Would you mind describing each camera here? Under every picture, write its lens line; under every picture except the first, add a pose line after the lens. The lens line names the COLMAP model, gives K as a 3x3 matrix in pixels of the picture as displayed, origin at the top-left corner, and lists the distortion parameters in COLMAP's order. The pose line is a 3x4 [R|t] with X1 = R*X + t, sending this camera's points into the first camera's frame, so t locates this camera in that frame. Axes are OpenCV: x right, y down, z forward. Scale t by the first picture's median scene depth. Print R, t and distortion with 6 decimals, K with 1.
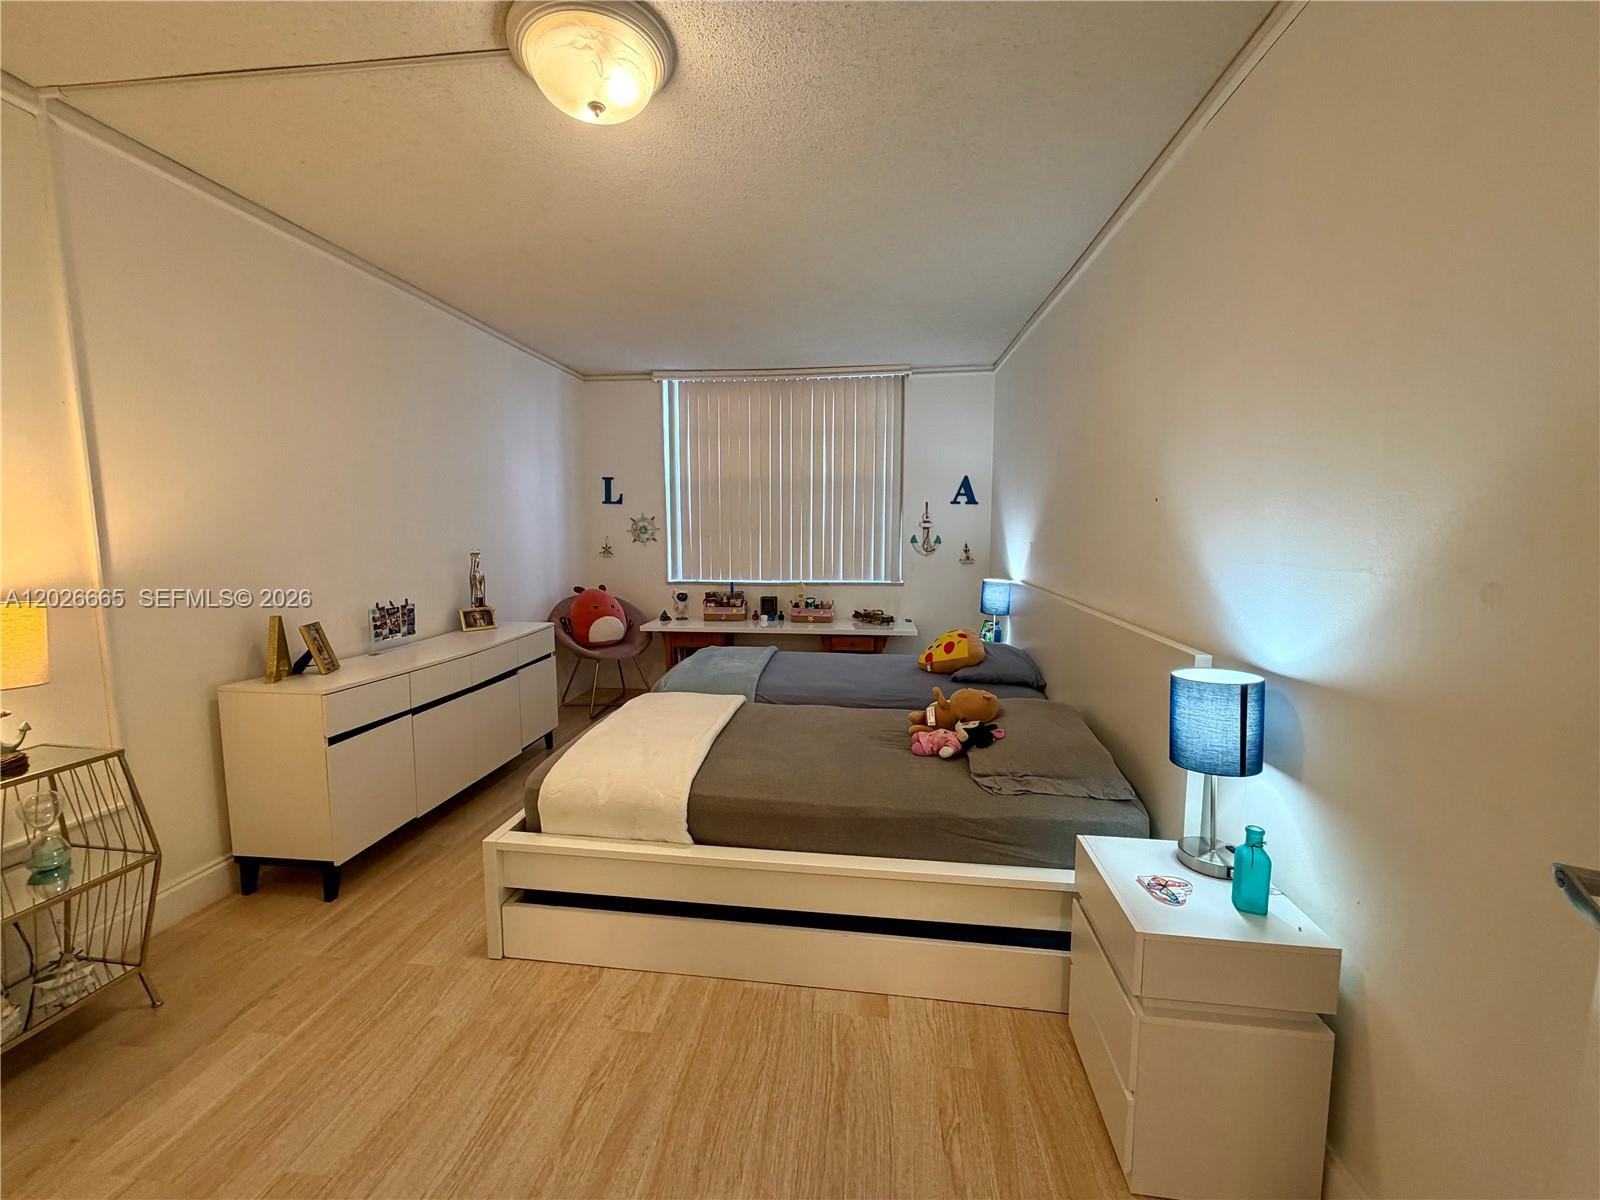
lens RADIAL K [[641.5, 0, 803.5], [0, 641.5, 600.3], [0, 0, 1]] dist [0.005318, -0.000512]
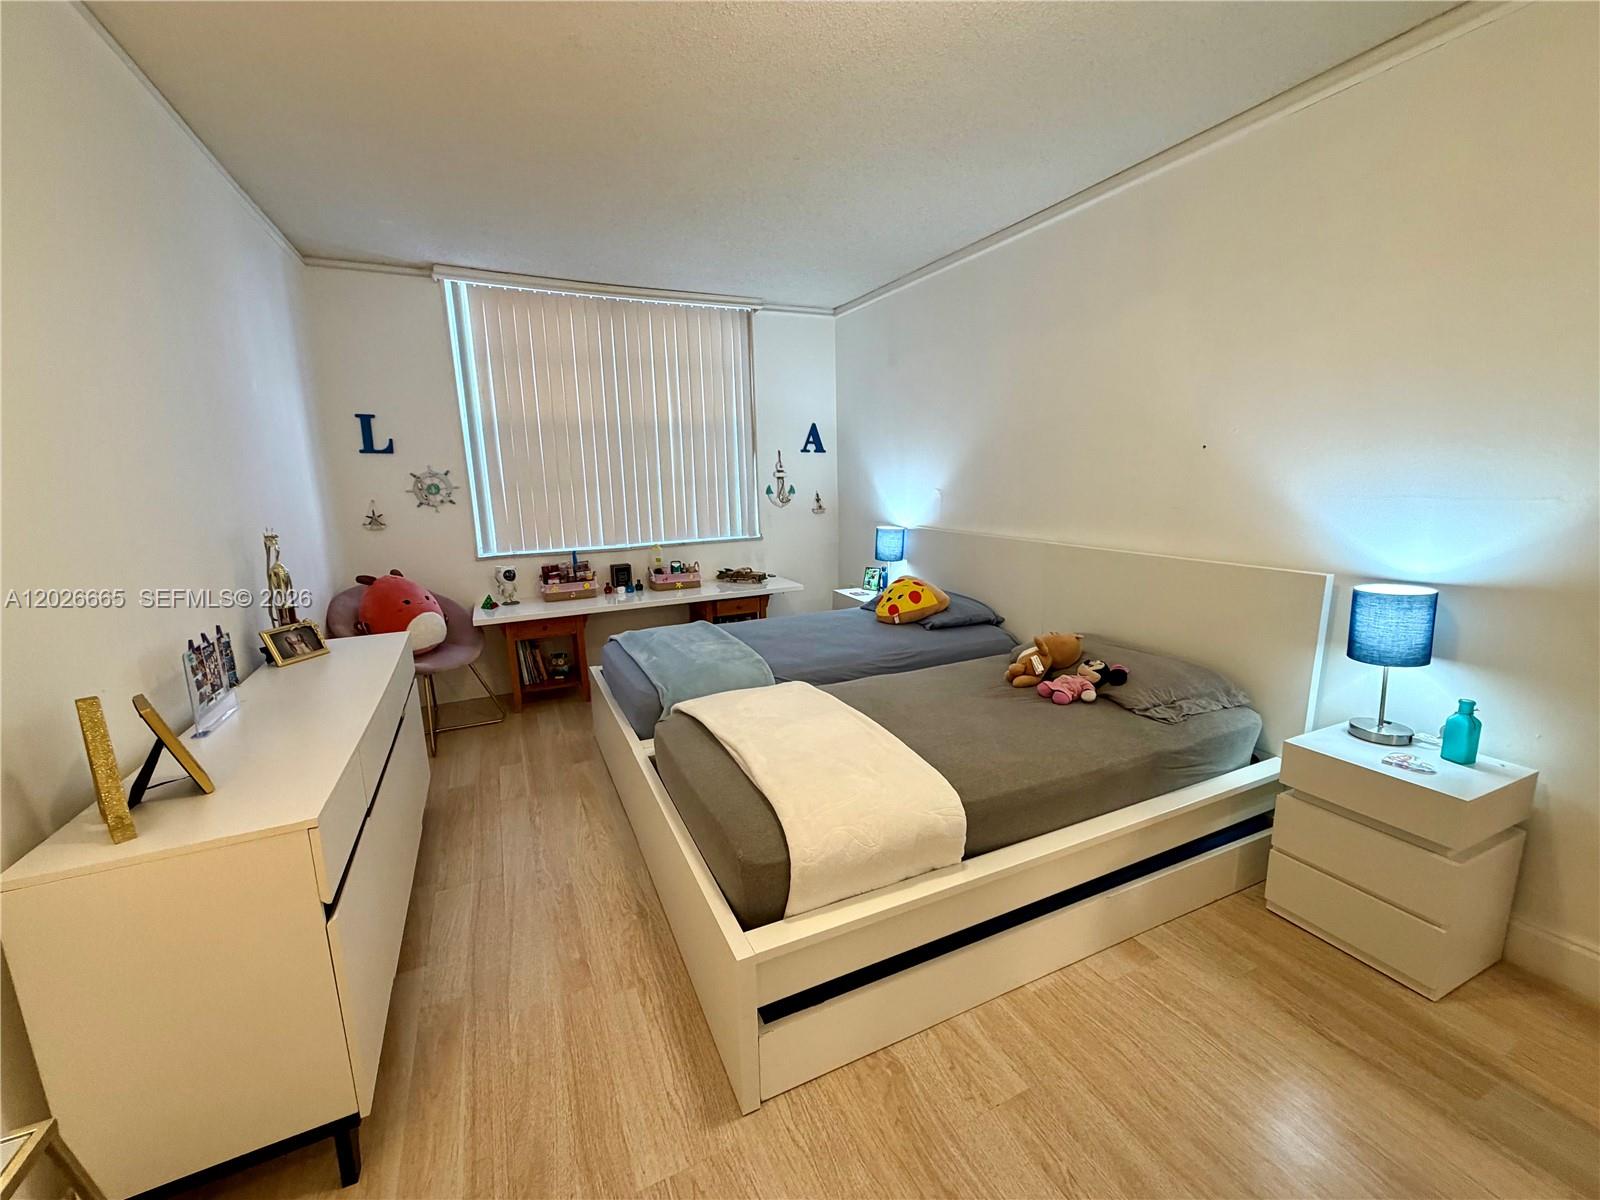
lens RADIAL K [[641.5, 0, 798.4], [0, 641.5, 595.8], [0, 0, 1]] dist [0.005318, -0.000512]
pose [[0.848845, -0.118028, 0.515297, -0.300108], [0.081473, 0.992320, 0.093078, -0.024750], [-0.522325, -0.037026, 0.851942, 0.163540]]
